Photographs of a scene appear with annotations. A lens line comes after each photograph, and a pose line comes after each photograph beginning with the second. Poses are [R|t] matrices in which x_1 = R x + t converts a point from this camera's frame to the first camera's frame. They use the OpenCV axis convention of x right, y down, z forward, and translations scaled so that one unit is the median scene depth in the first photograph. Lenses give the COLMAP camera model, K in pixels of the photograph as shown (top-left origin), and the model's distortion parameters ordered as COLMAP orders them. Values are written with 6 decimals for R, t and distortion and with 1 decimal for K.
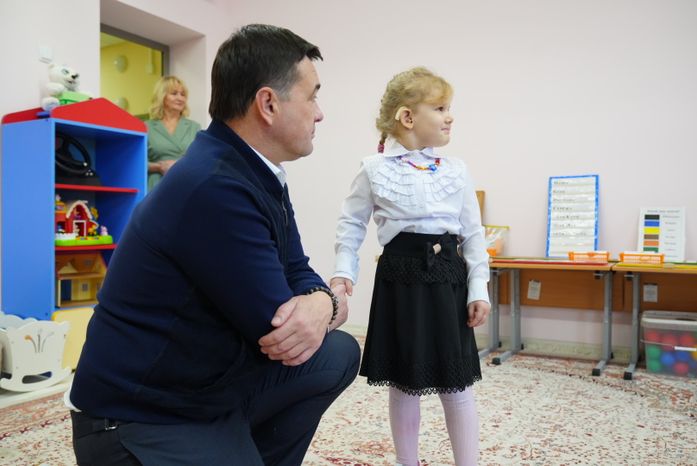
lens RADIAL K [[612.1, 0, 347.8], [0, 612.1, 230.2], [0, 0, 1]] dist [-0.002768, -0.000306]
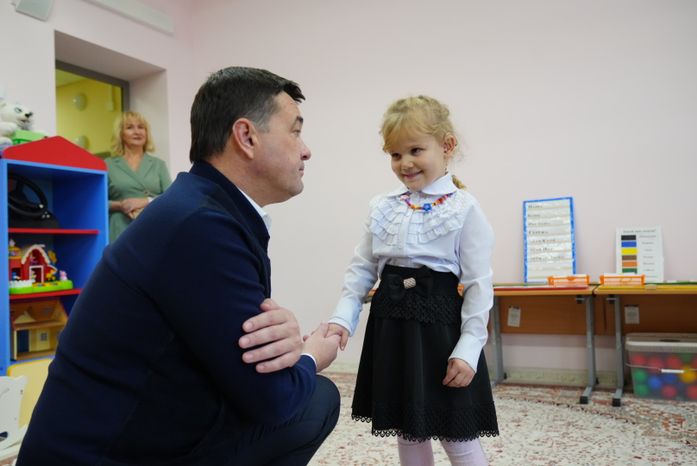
lens RADIAL K [[612.1, 0, 347.8], [0, 612.1, 230.2], [0, 0, 1]] dist [-0.002768, -0.000306]
pose [[0.997898, -0.039863, 0.051091, -0.005956], [0.042301, 0.997973, -0.047544, -0.005891], [-0.049092, 0.049606, 0.997562, 0.035888]]
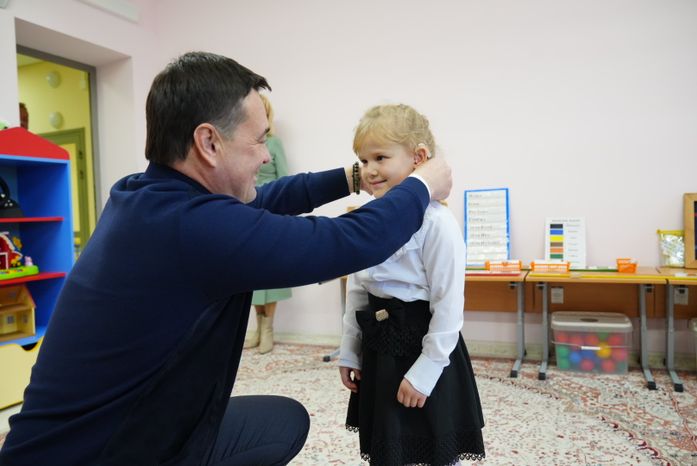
lens RADIAL K [[540.8, 0, 352.5], [0, 540.8, 227.3], [0, 0, 1]] dist [-0.032402, 0.030621]
pose [[0.991241, -0.040667, 0.125646, 0.012313], [0.038477, 0.999063, 0.019804, -0.054847], [-0.126333, -0.014796, 0.991877, 0.087925]]
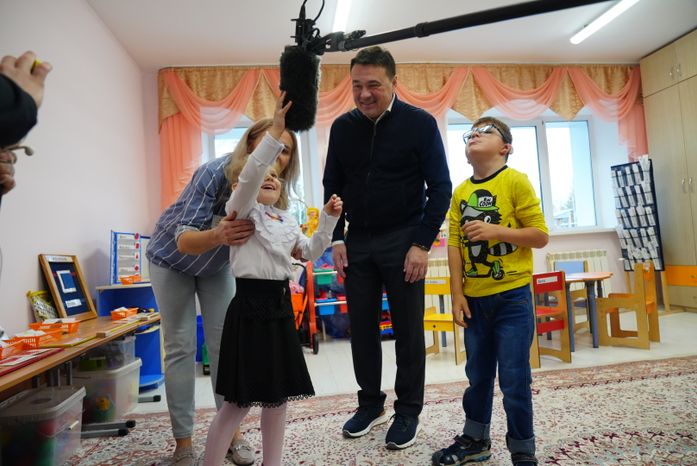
lens RADIAL K [[479.7, 0, 350.7], [0, 479.7, 237.7], [0, 0, 1]] dist [-0.035296, 0.020193]
pose [[-0.606133, 0.065212, 0.792685, -0.274938], [0.073019, 0.996987, -0.026185, -0.038626], [-0.792004, 0.042009, -0.609068, 1.005310]]
